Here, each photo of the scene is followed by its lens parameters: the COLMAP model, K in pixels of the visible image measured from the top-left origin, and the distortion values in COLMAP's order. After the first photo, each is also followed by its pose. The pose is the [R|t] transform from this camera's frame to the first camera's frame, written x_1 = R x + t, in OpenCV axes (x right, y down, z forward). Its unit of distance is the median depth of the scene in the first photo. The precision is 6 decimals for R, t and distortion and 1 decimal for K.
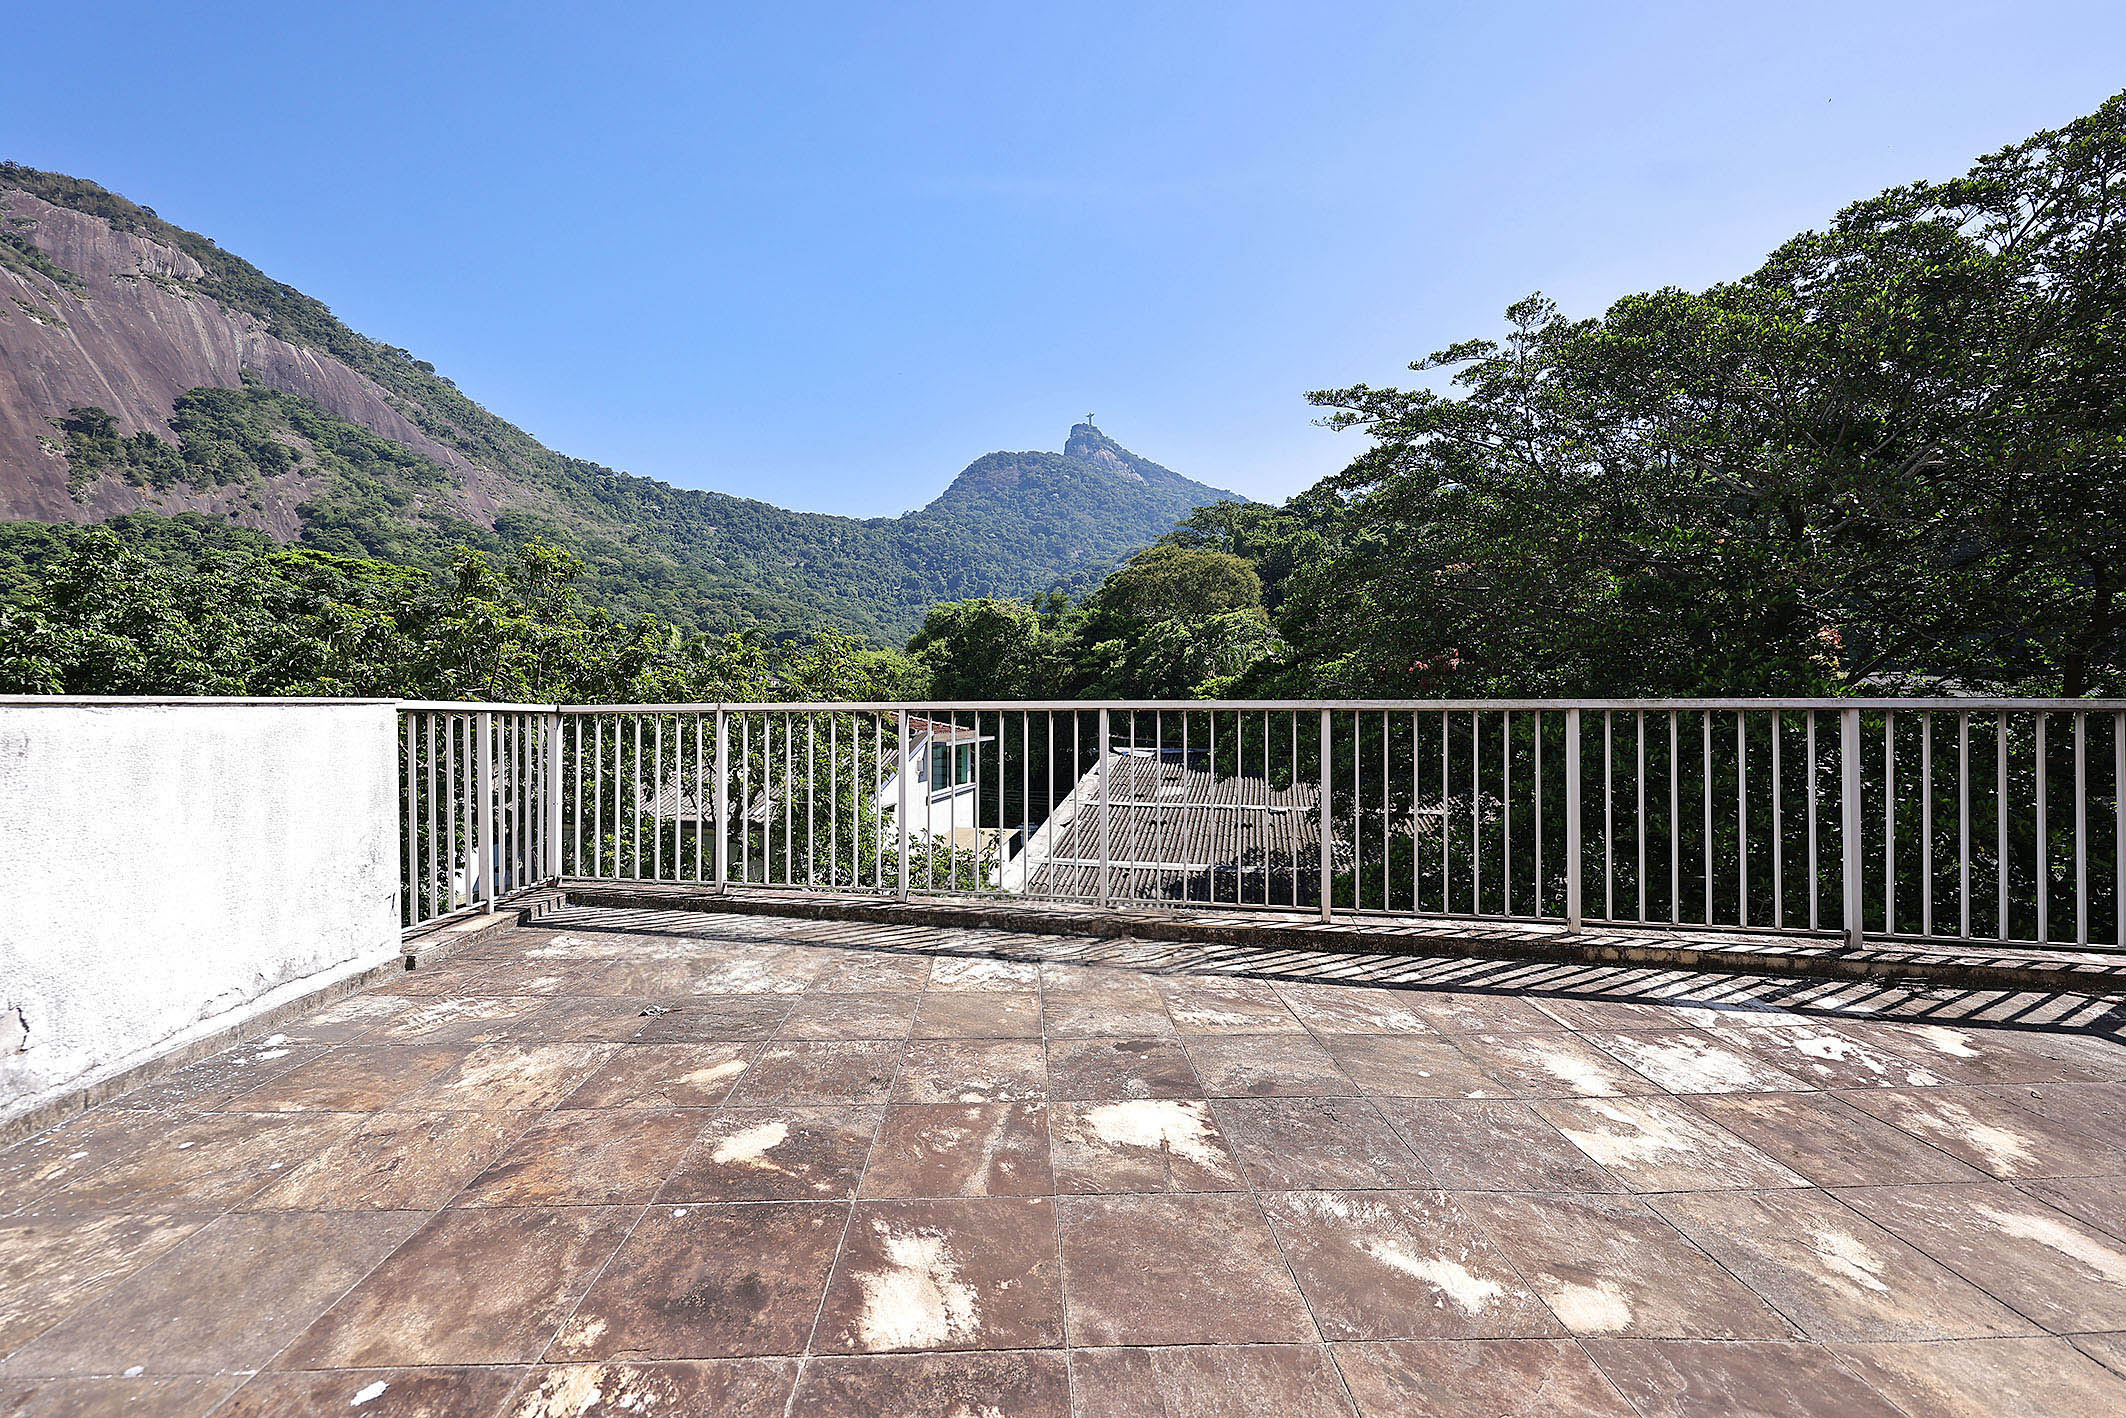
lens RADIAL K [[849.5, 0, 1039.1], [0, 849.5, 697.2], [0, 0, 1]] dist [-0.002683, 0.000664]
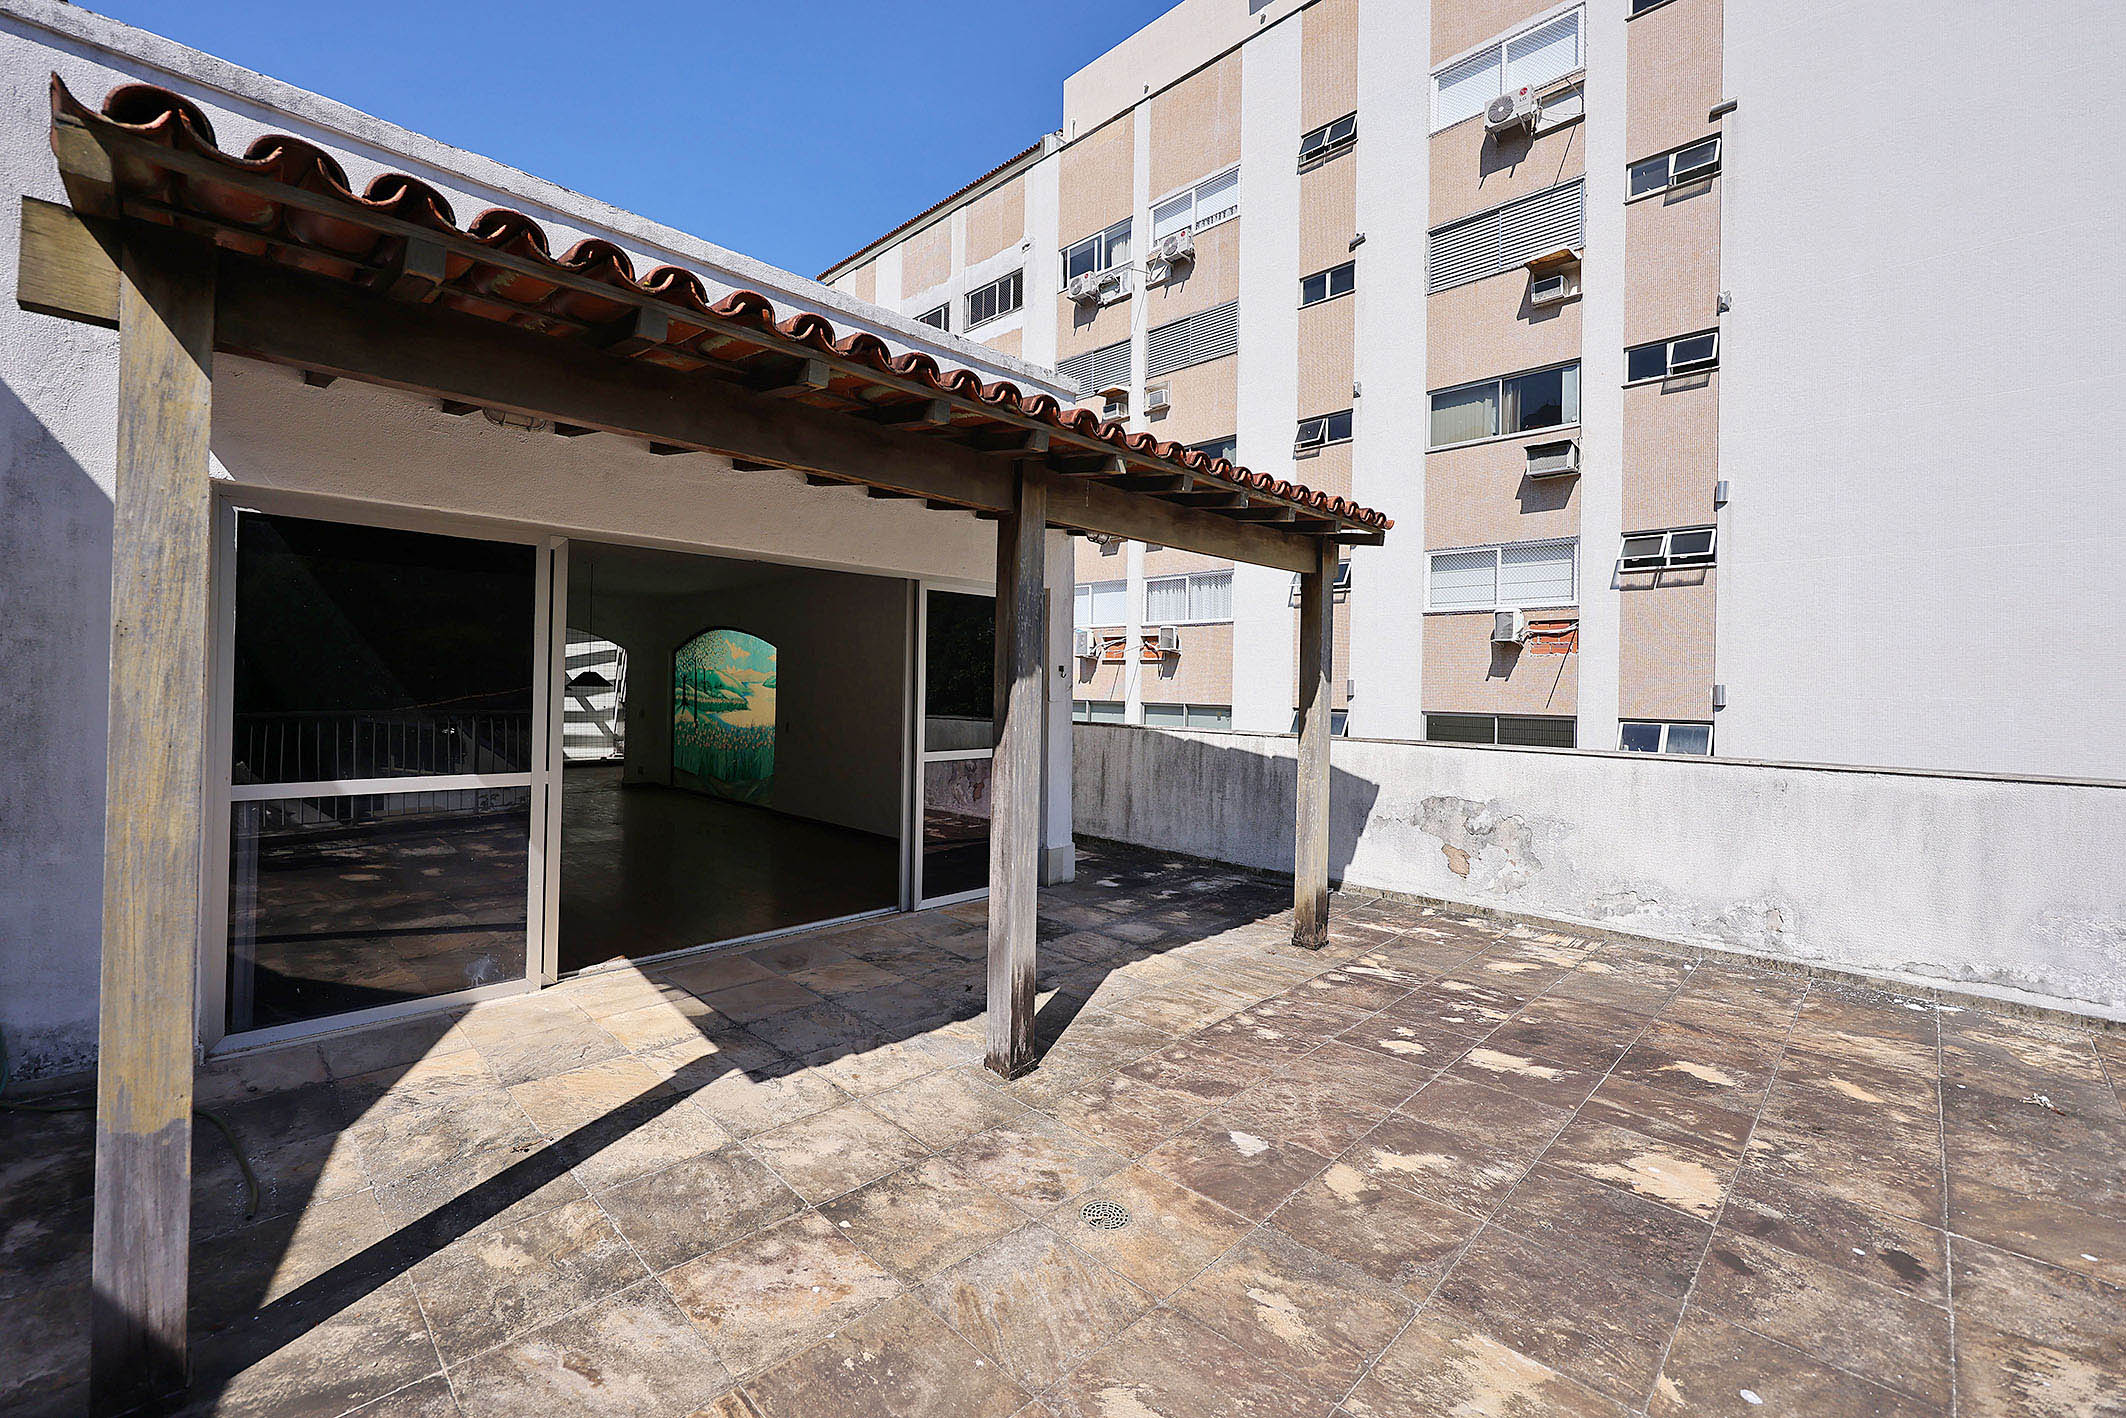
lens RADIAL K [[849.5, 0, 1020.8], [0, 849.5, 686.0], [0, 0, 1]] dist [-0.002683, 0.000664]
pose [[-0.743862, -0.014292, -0.668181, 0.309629], [-0.013506, 0.999889, -0.006351, -0.028863], [0.668197, 0.004300, -0.743972, 0.250818]]
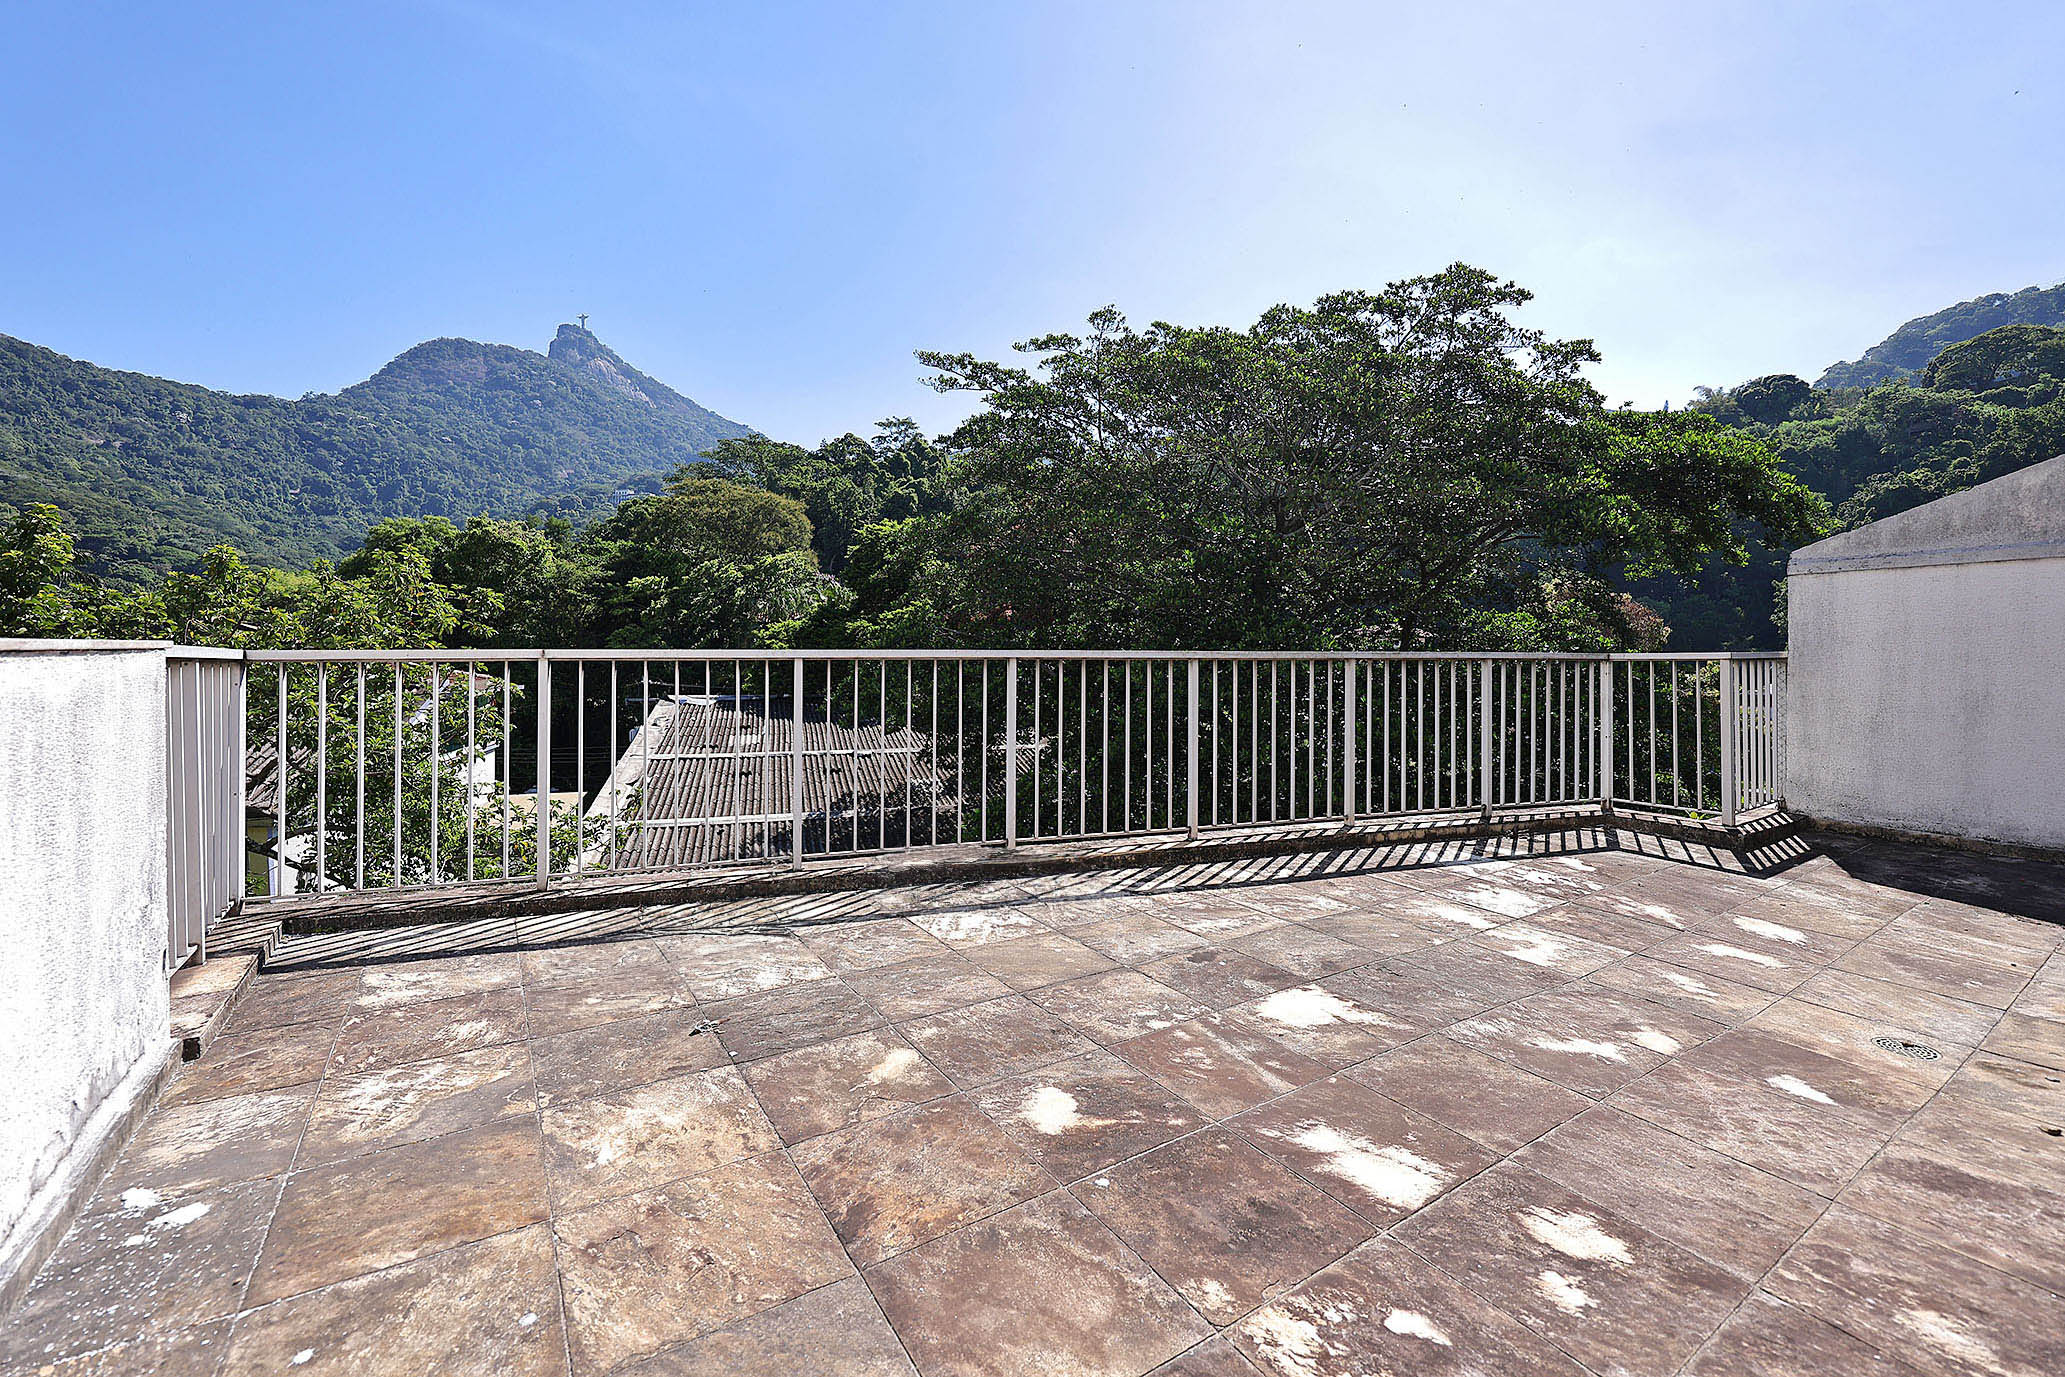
lens RADIAL K [[863.7, 0, 1020.4], [0, 863.7, 648.5], [0, 0, 1]] dist [-0.002760, 0.000648]
pose [[0.854187, 0.008061, 0.519903, -0.168845], [-0.012358, 0.999912, 0.004800, -0.000993], [-0.519818, -0.010525, 0.854212, 0.035113]]
